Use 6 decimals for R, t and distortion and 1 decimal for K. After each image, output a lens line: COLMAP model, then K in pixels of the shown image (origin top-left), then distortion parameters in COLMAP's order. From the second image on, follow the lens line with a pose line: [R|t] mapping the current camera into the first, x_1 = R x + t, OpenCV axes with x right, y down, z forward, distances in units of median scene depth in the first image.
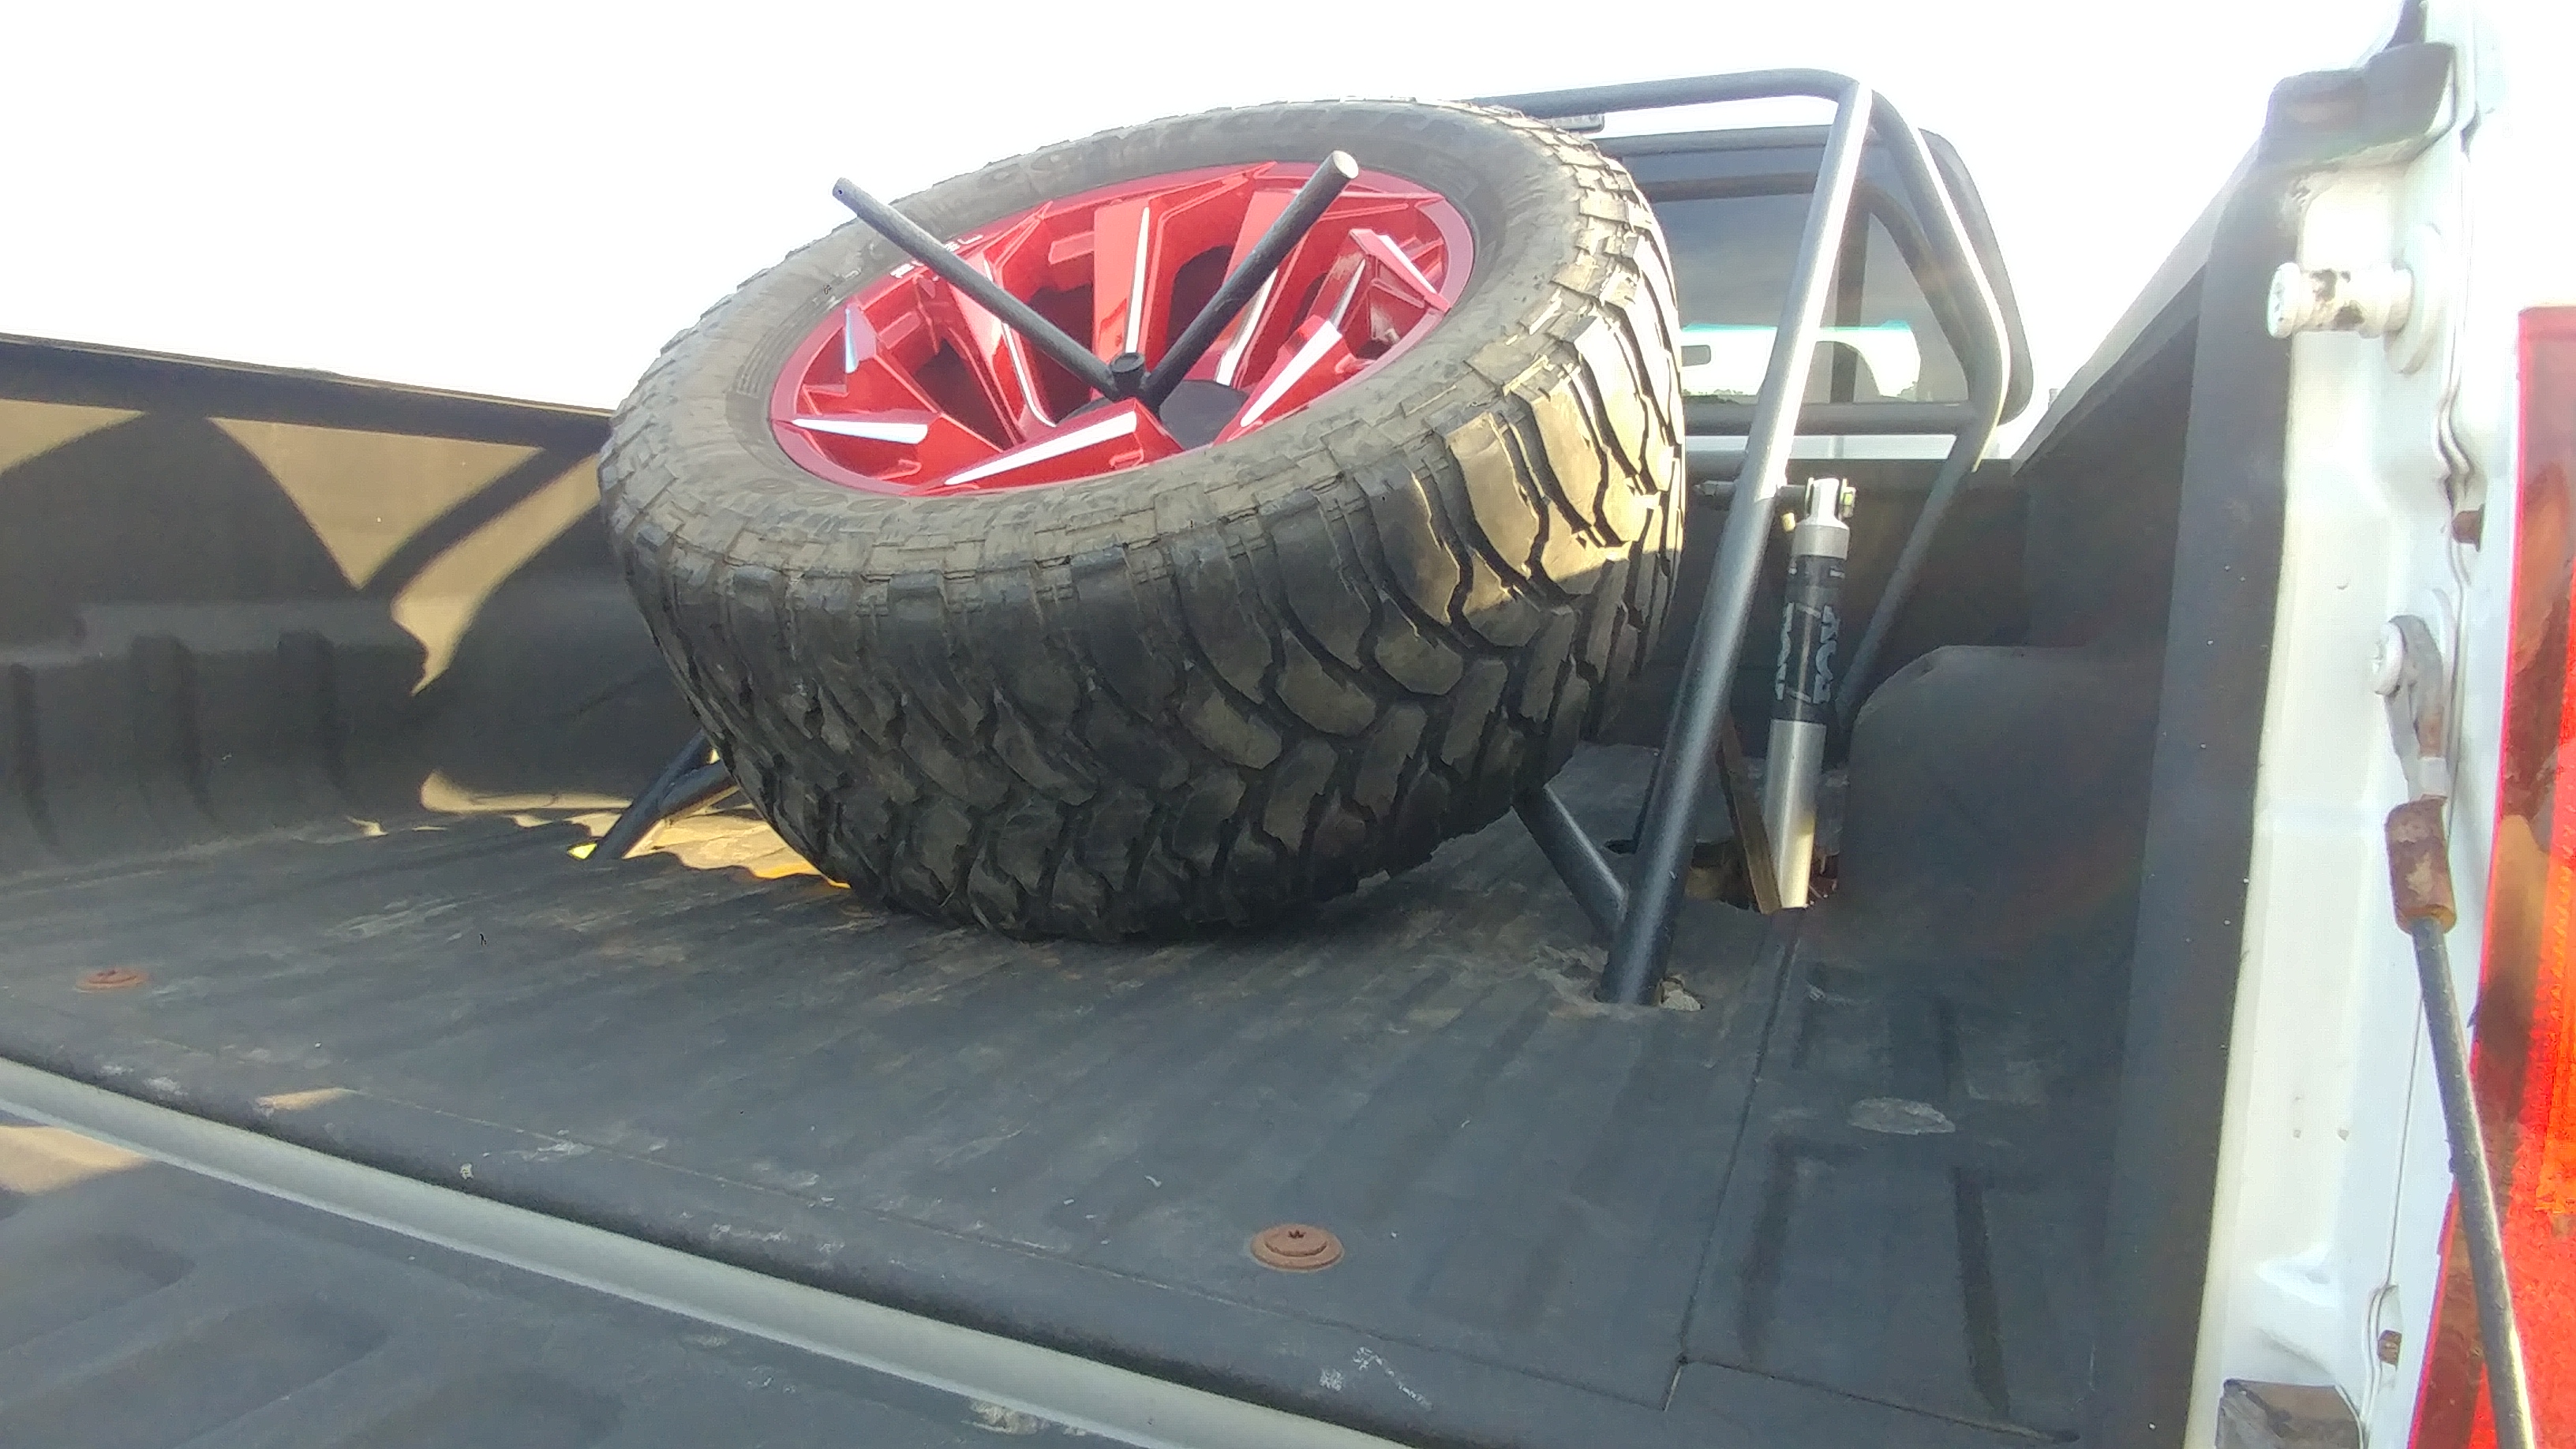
lens RADIAL K [[1501.7, 0, 1288.0], [0, 1501.7, 724.5], [0, 0, 1]] dist [0.001351, -0.033943]
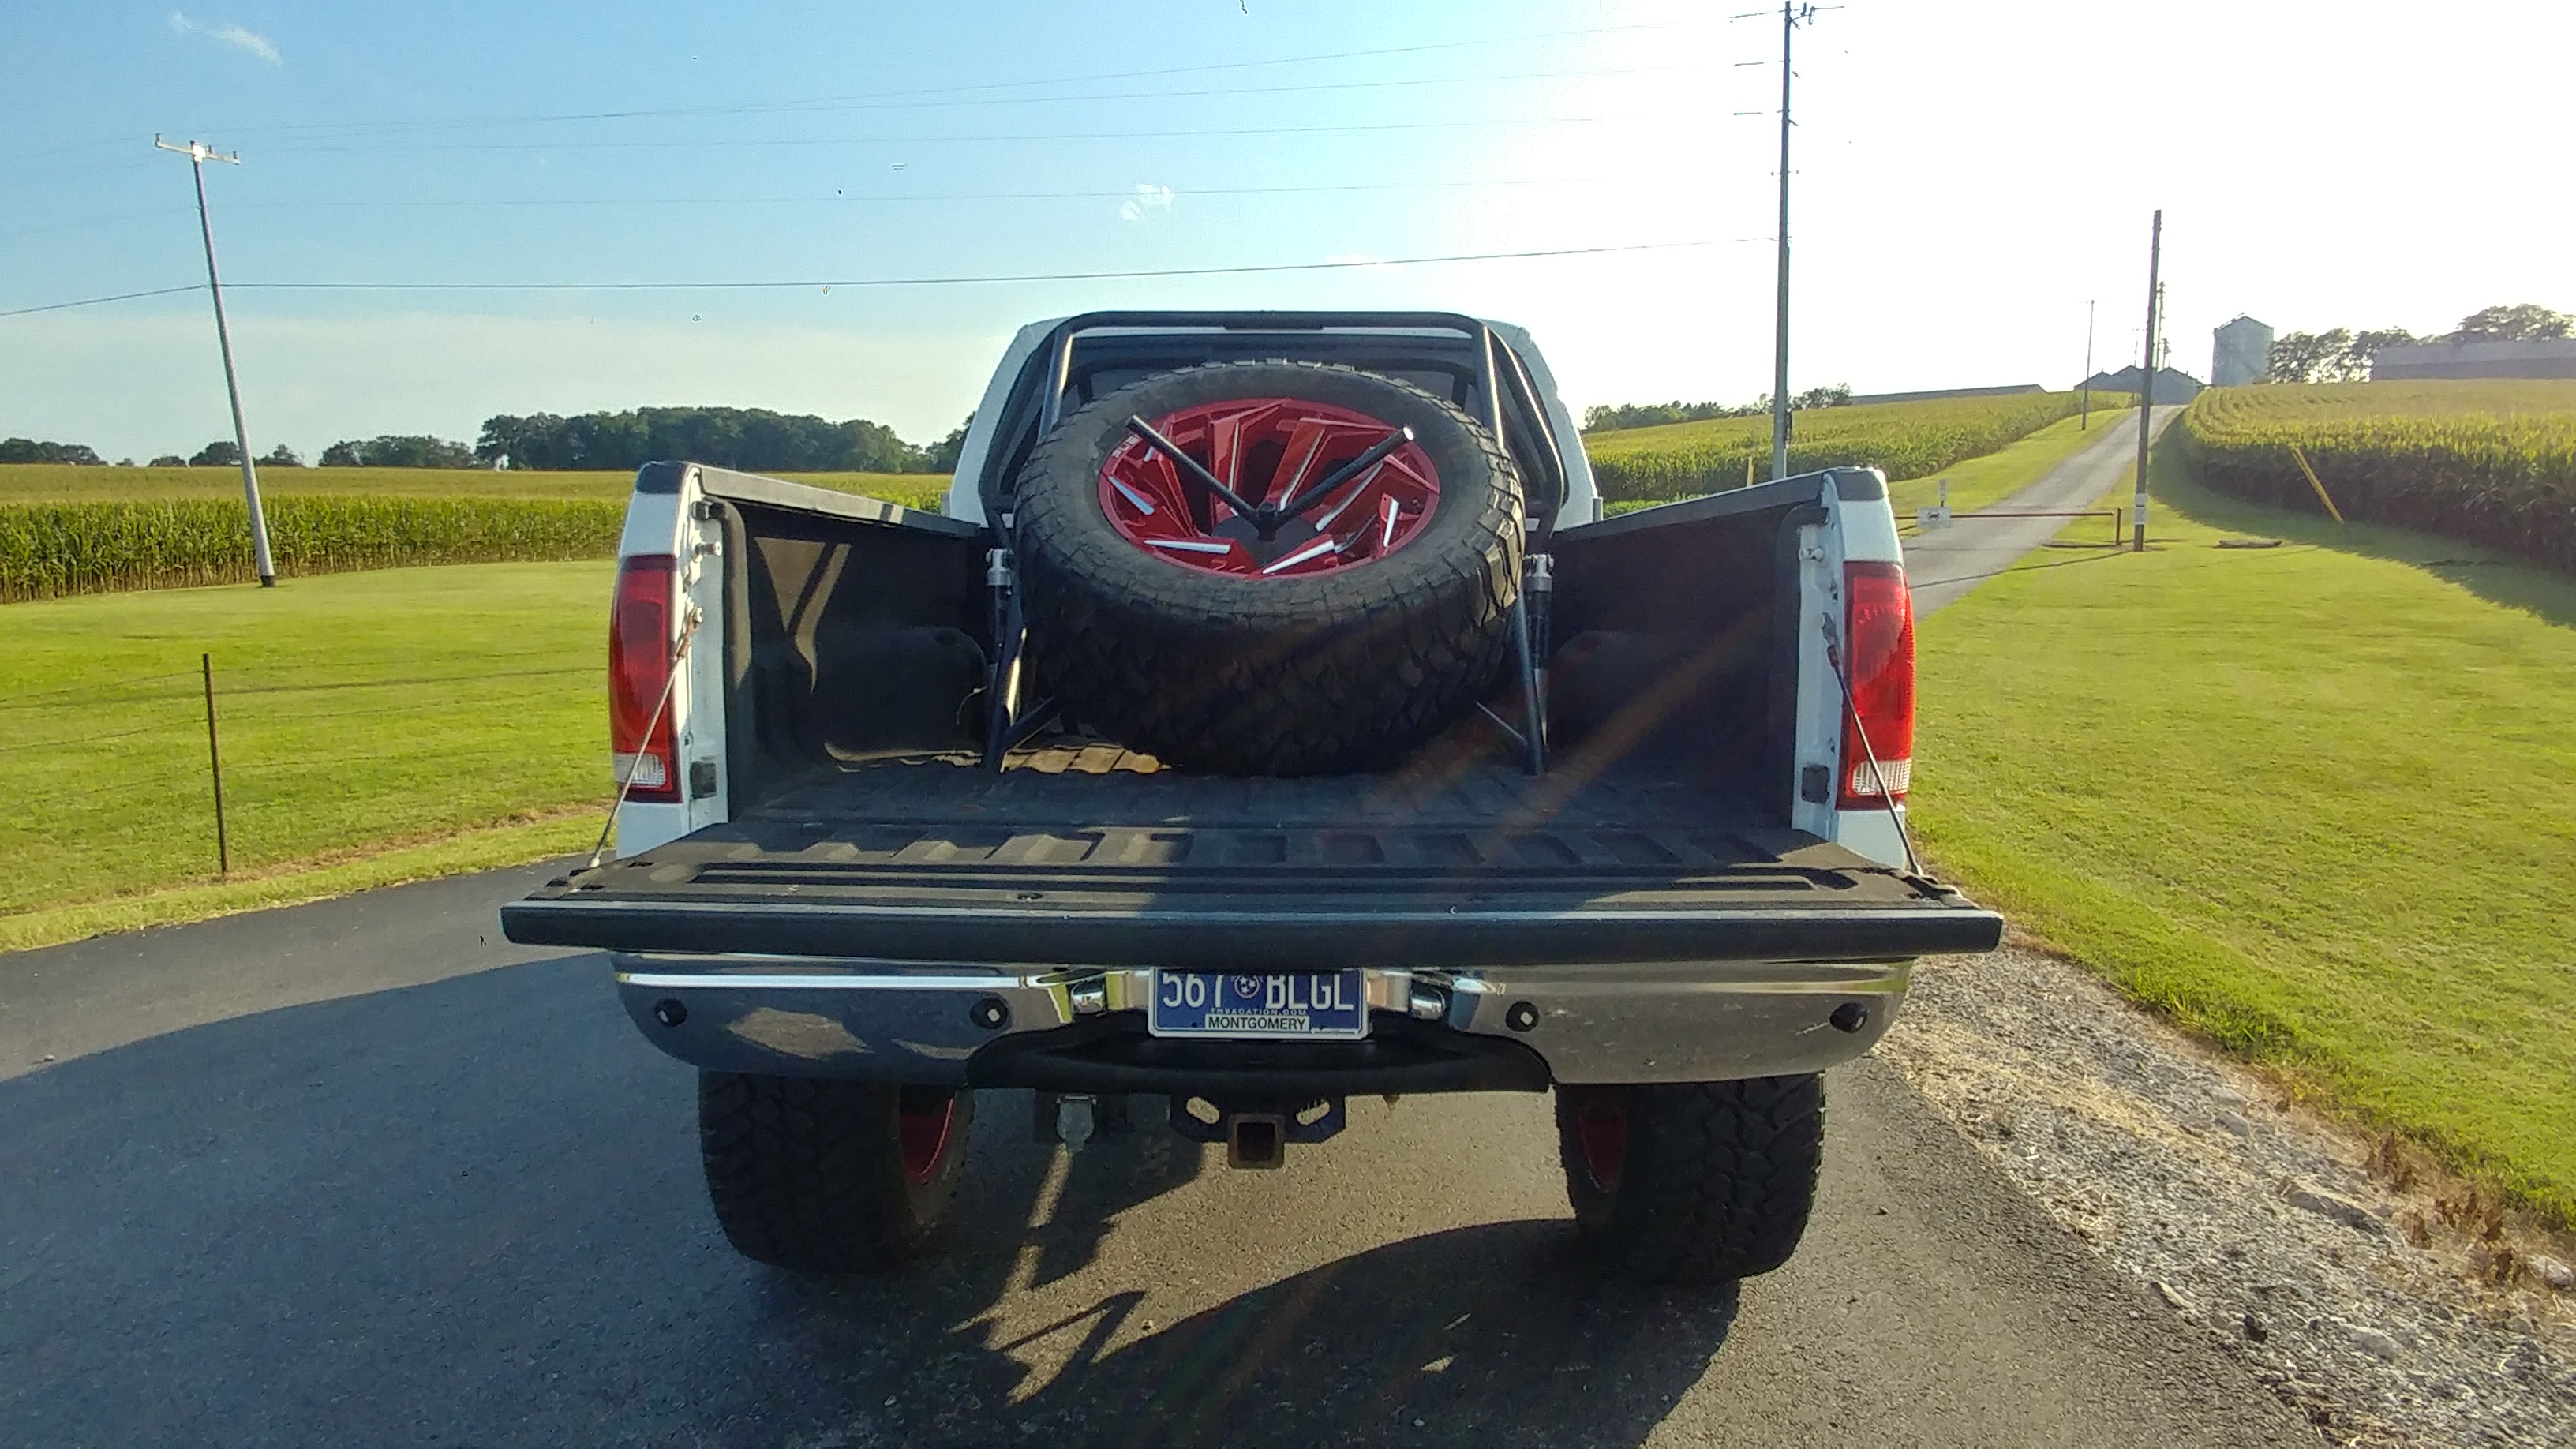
lens RADIAL K [[1501.7, 0, 1288.0], [0, 1501.7, 724.5], [0, 0, 1]] dist [0.001351, -0.033943]
pose [[0.923748, -0.061349, 0.378055, -1.163538], [0.064831, 0.997890, 0.003522, 0.069185], [-0.377473, 0.021256, 0.925777, -1.224634]]
